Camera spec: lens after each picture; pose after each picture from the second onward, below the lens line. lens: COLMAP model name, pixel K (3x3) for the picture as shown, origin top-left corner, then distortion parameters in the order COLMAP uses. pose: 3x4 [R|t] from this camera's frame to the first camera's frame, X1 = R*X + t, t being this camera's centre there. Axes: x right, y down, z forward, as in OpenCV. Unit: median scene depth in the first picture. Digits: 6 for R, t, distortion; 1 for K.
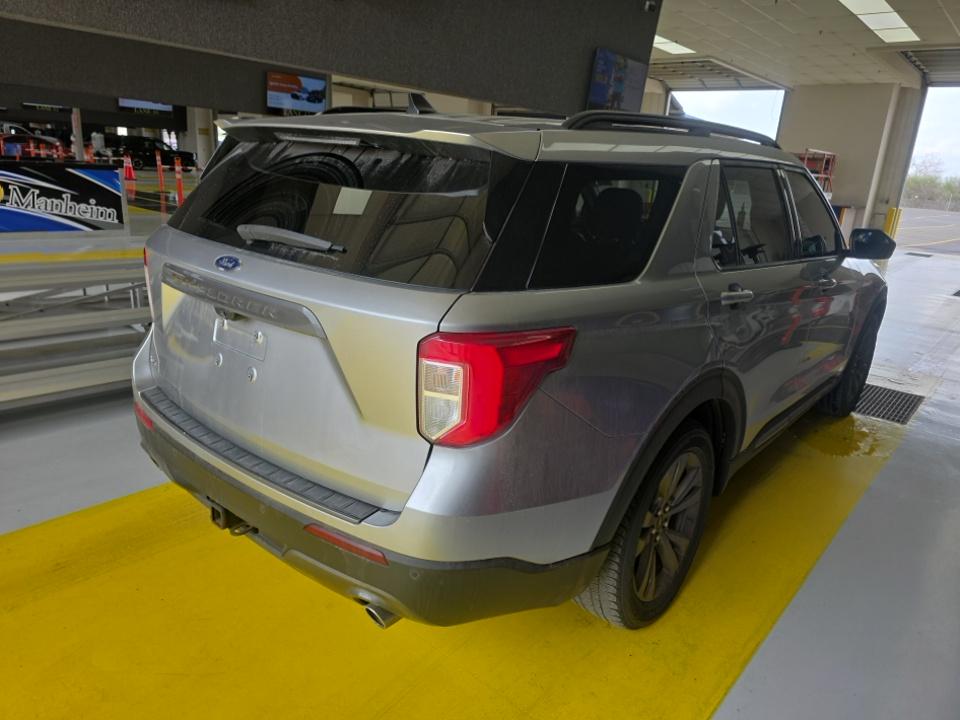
lens RADIAL K [[648.1, 0, 489.6], [0, 648.1, 363.1], [0, 0, 1]] dist [0.042671, -0.011763]
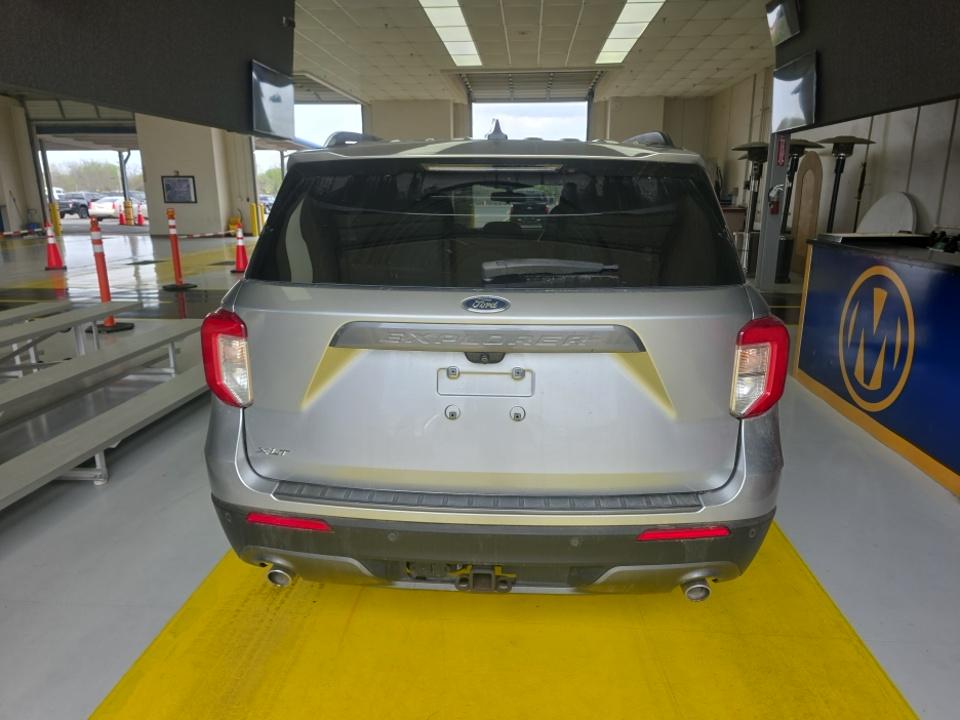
lens RADIAL K [[648.1, 0, 478.6], [0, 648.1, 364.4], [0, 0, 1]] dist [0.042671, -0.011763]
pose [[0.813286, -0.220330, 0.538536, -0.243536], [0.227522, 0.972264, 0.054182, -0.031712], [-0.535537, 0.078463, 0.840859, 0.059733]]
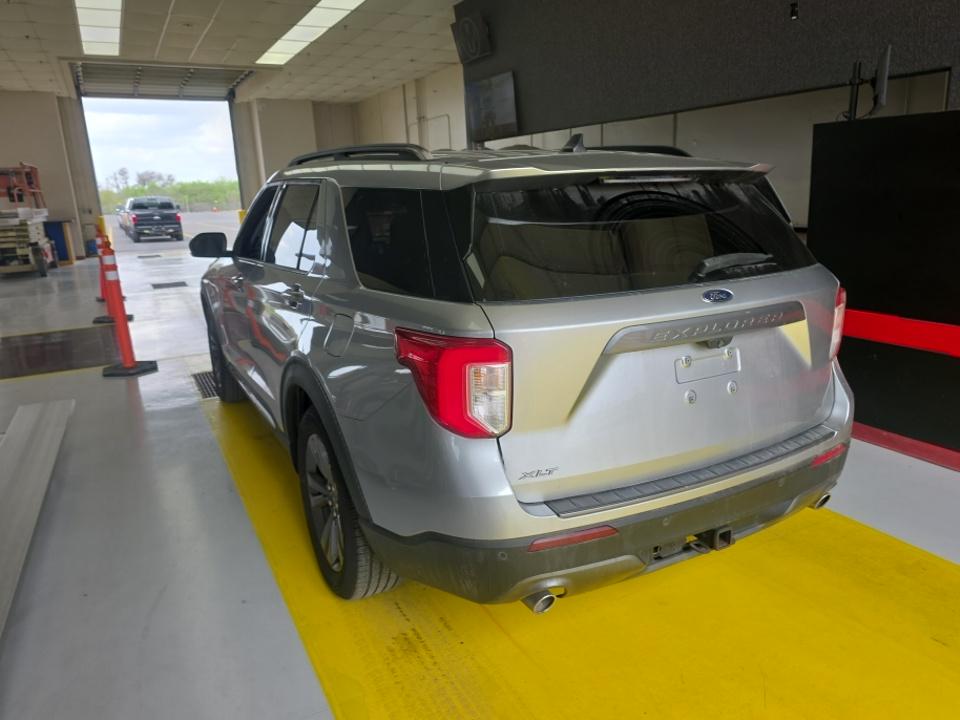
lens RADIAL K [[693.8, 0, 483.6], [0, 693.8, 354.7], [0, 0, 1]] dist [0.018612, -0.012512]
pose [[0.371919, -0.298043, 0.879117, -0.417558], [0.328019, 0.928151, 0.175895, -0.103326], [-0.868378, 0.222948, 0.442961, 0.223415]]
